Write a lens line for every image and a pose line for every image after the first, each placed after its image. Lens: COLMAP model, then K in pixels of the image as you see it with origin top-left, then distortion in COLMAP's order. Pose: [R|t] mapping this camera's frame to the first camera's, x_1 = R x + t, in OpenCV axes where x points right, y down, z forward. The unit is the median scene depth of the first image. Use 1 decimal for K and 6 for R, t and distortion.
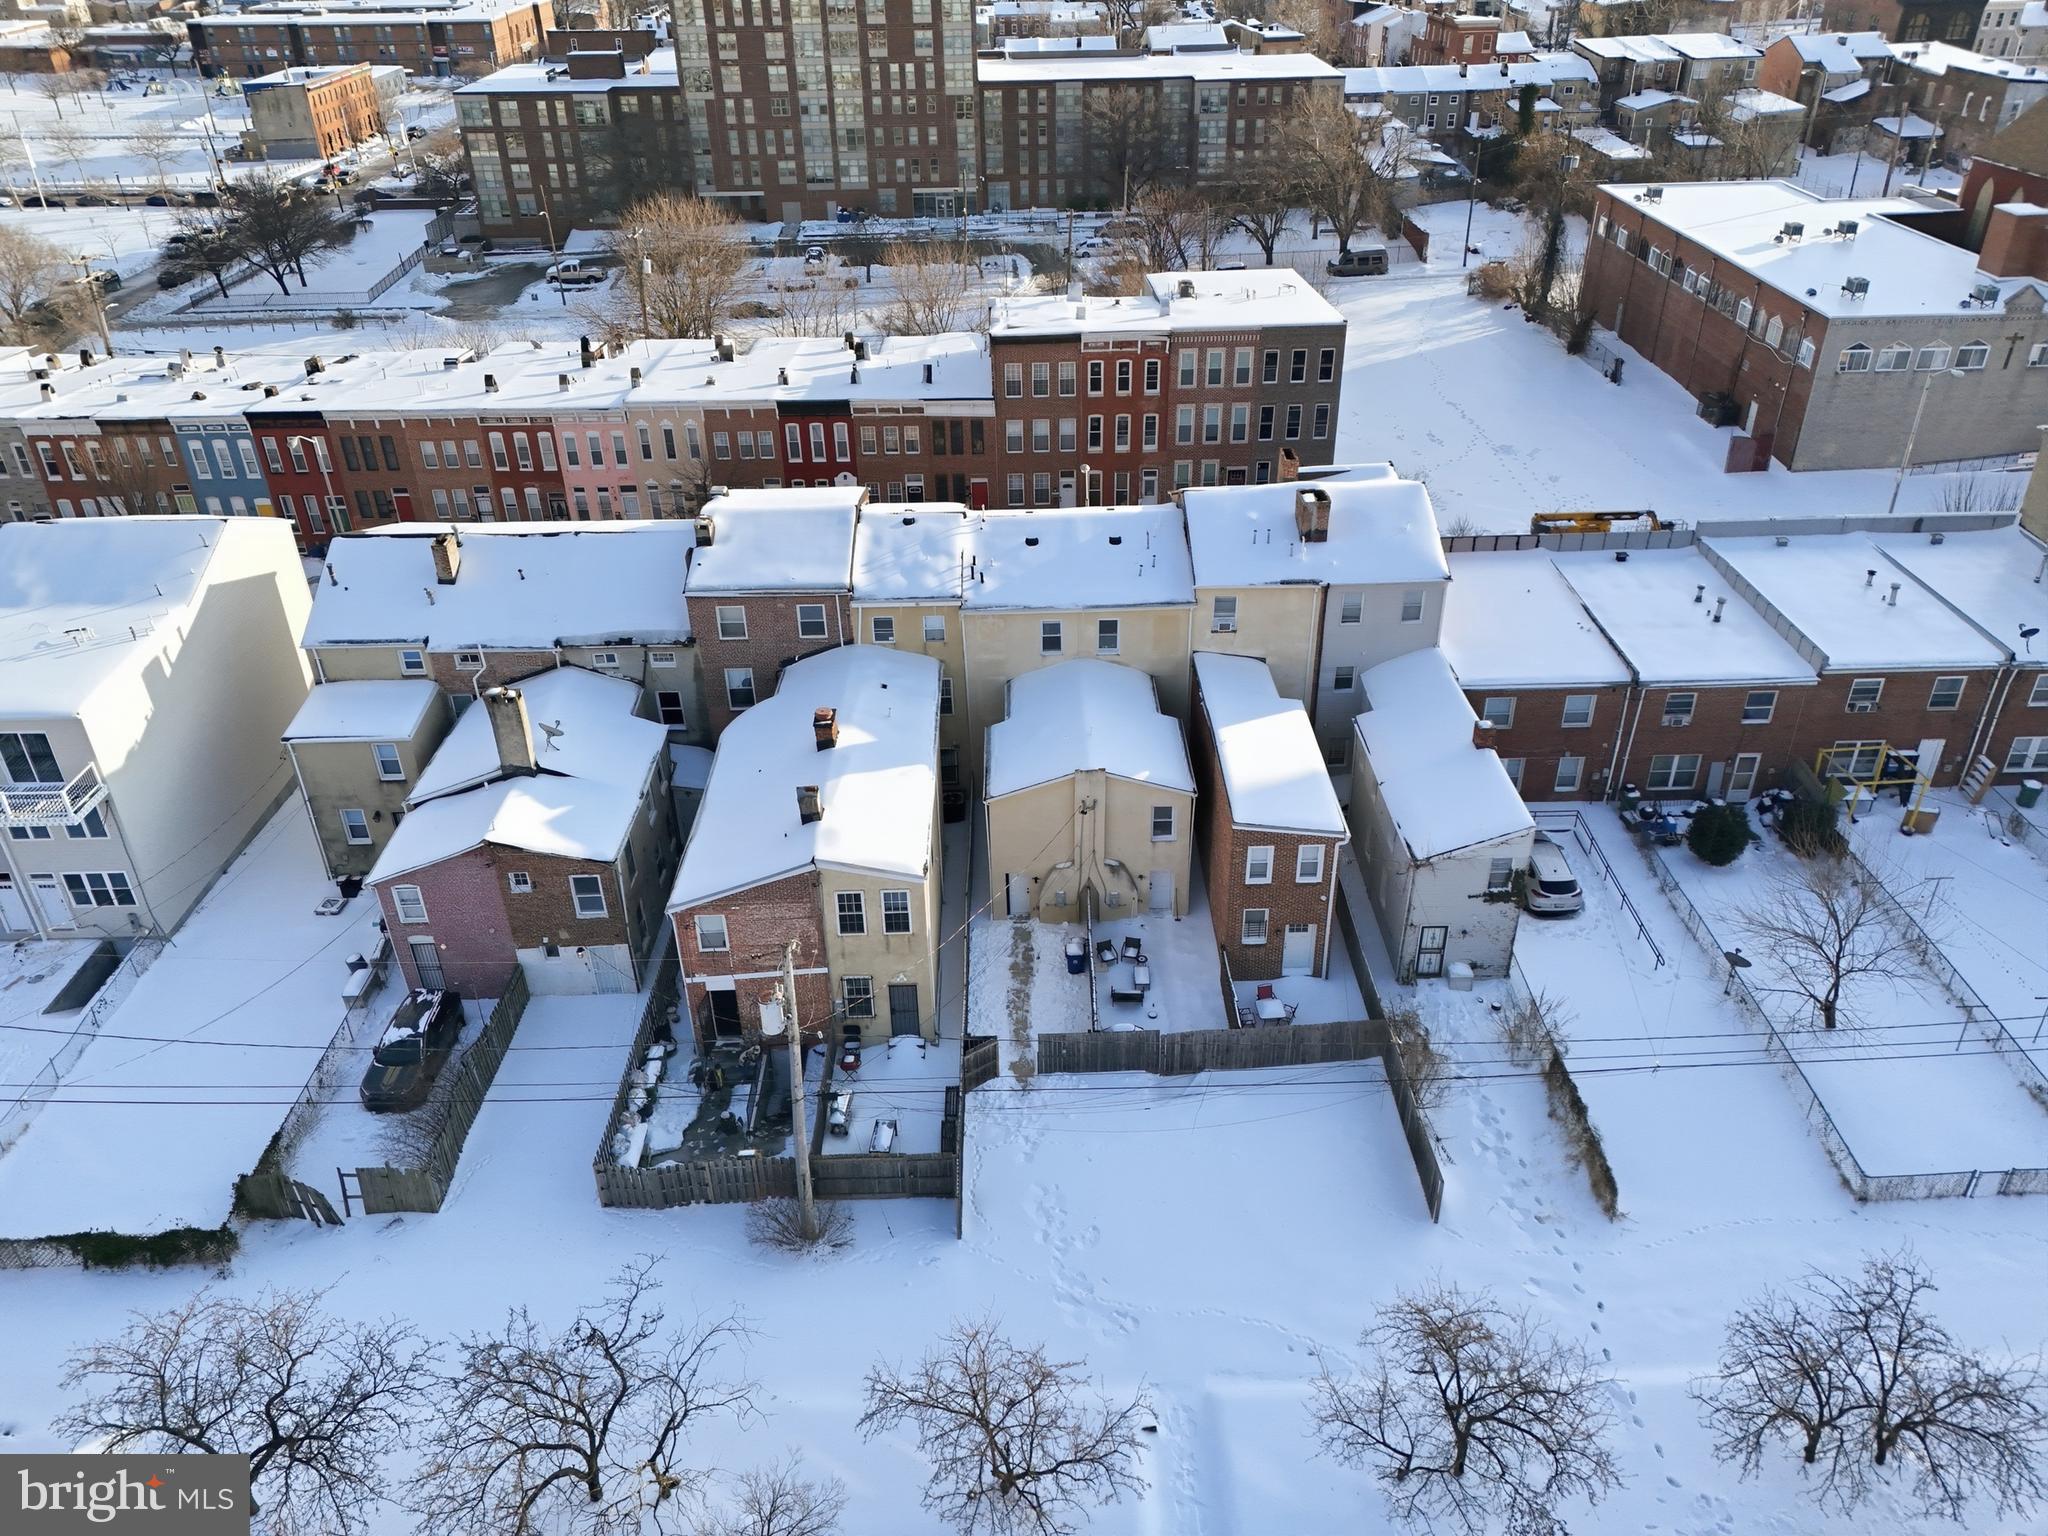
lens RADIAL K [[1494.5, 0, 1024.0], [0, 1494.5, 768.0], [0, 0, 1]] dist [0.066224, -0.053098]
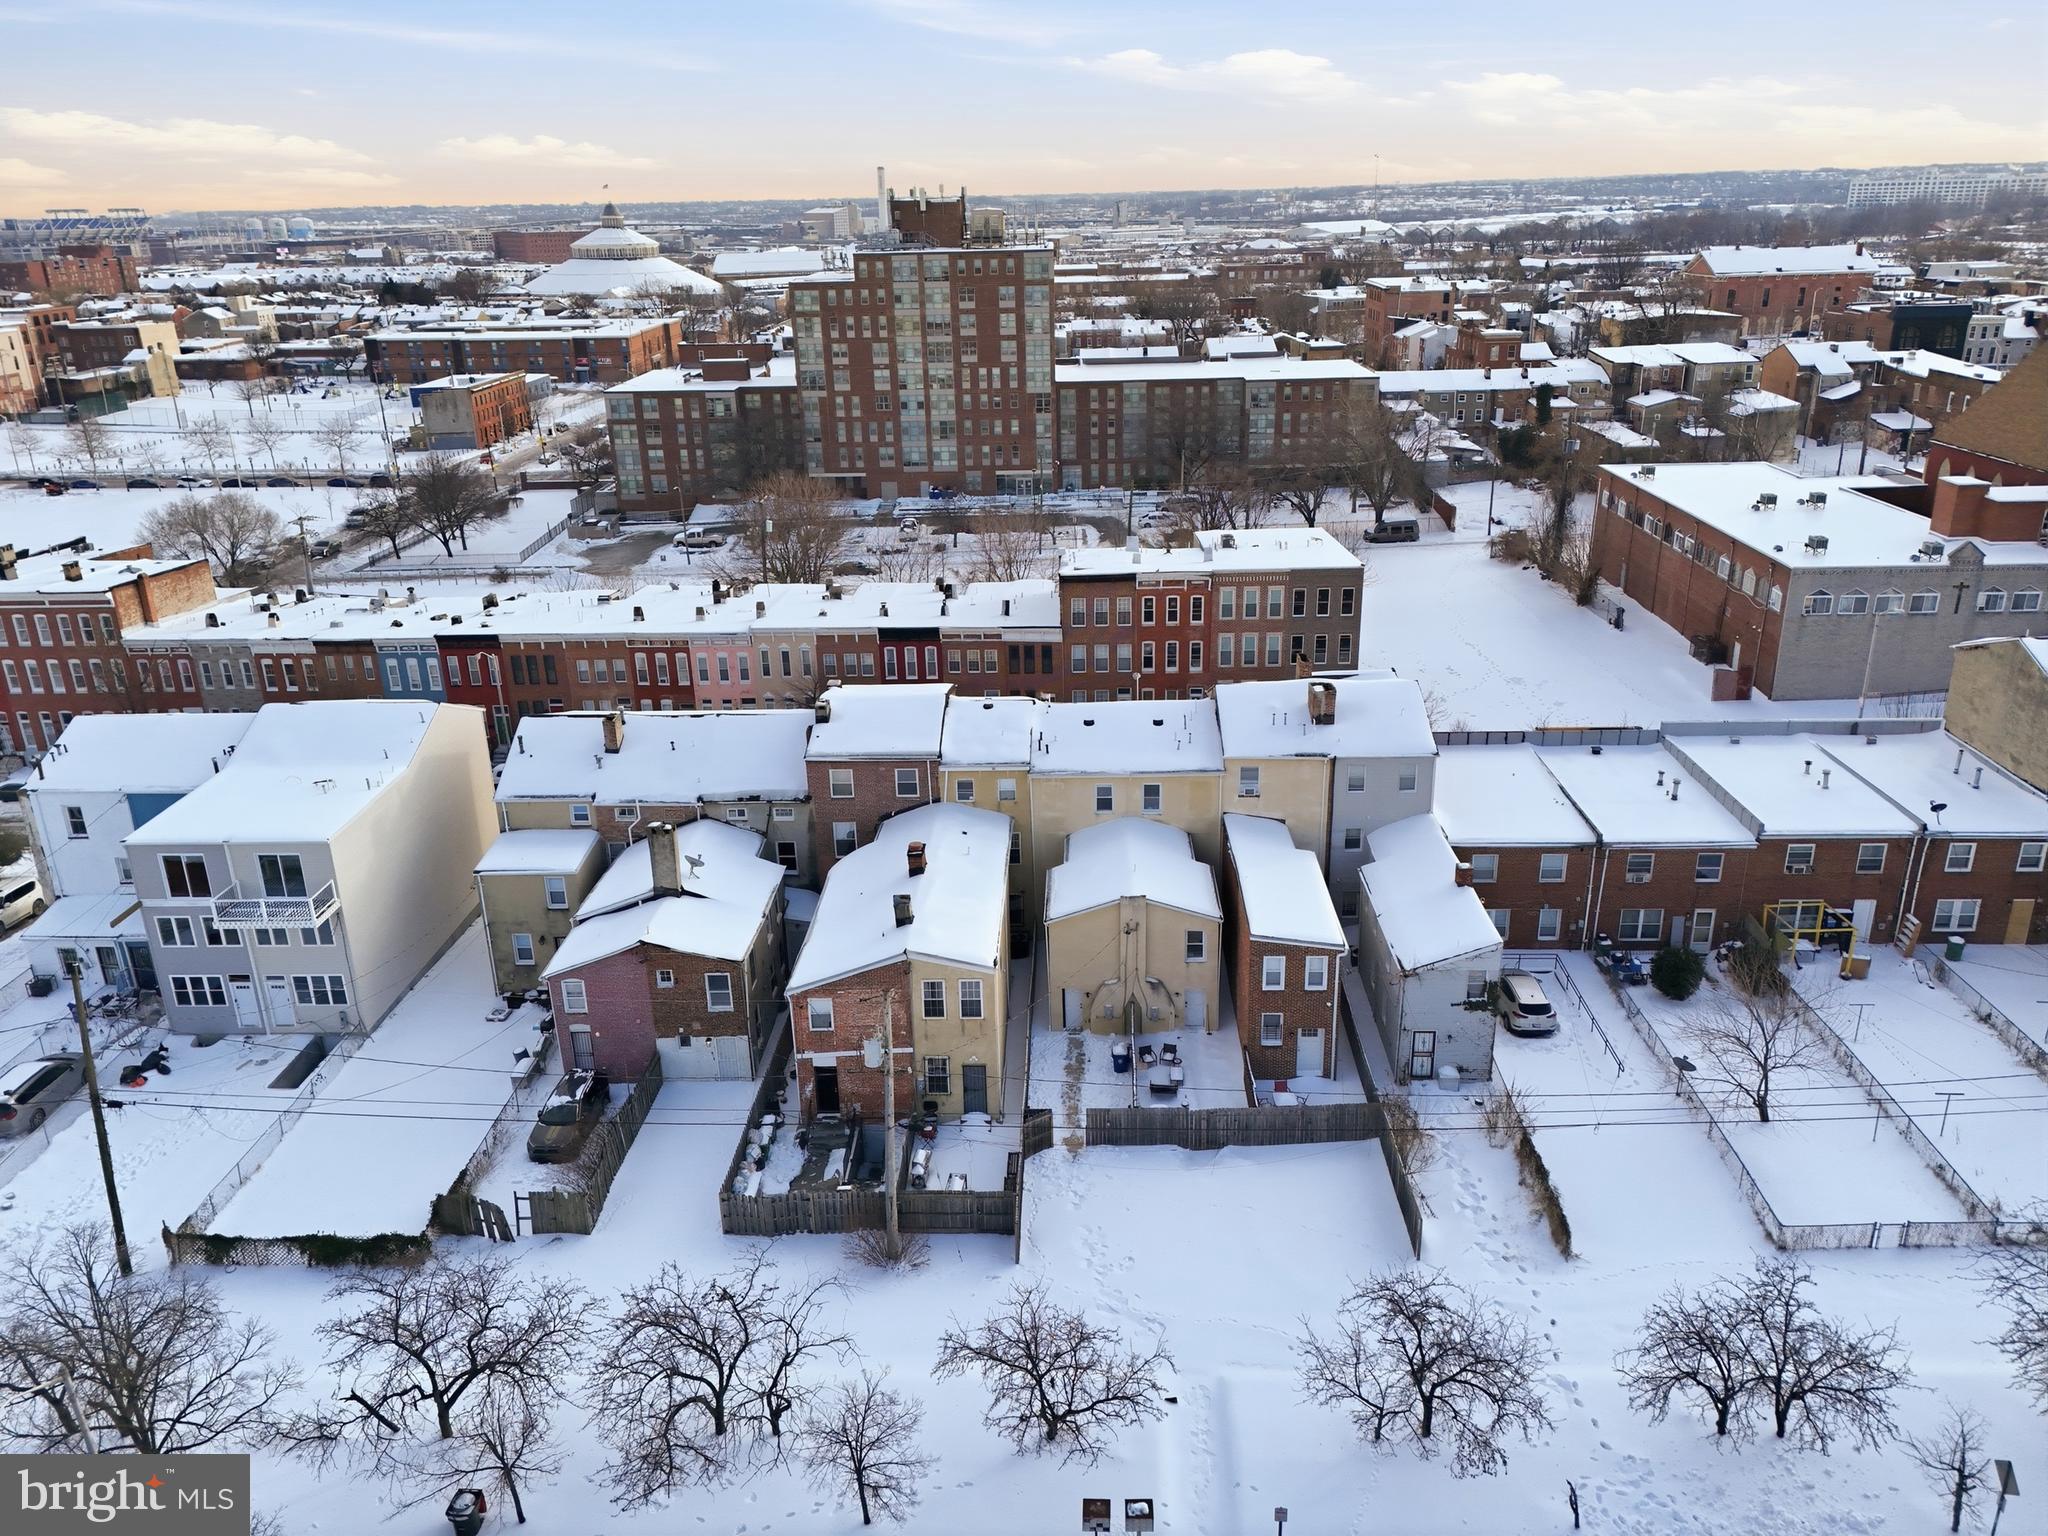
lens RADIAL K [[1494.5, 0, 1024.0], [0, 1494.5, 768.0], [0, 0, 1]] dist [0.066224, -0.053098]
pose [[0.998782, 0.012250, -0.047788, 0.010858], [-0.020590, 0.983789, -0.178147, 0.102119], [0.044831, 0.178914, 0.982843, -0.185819]]
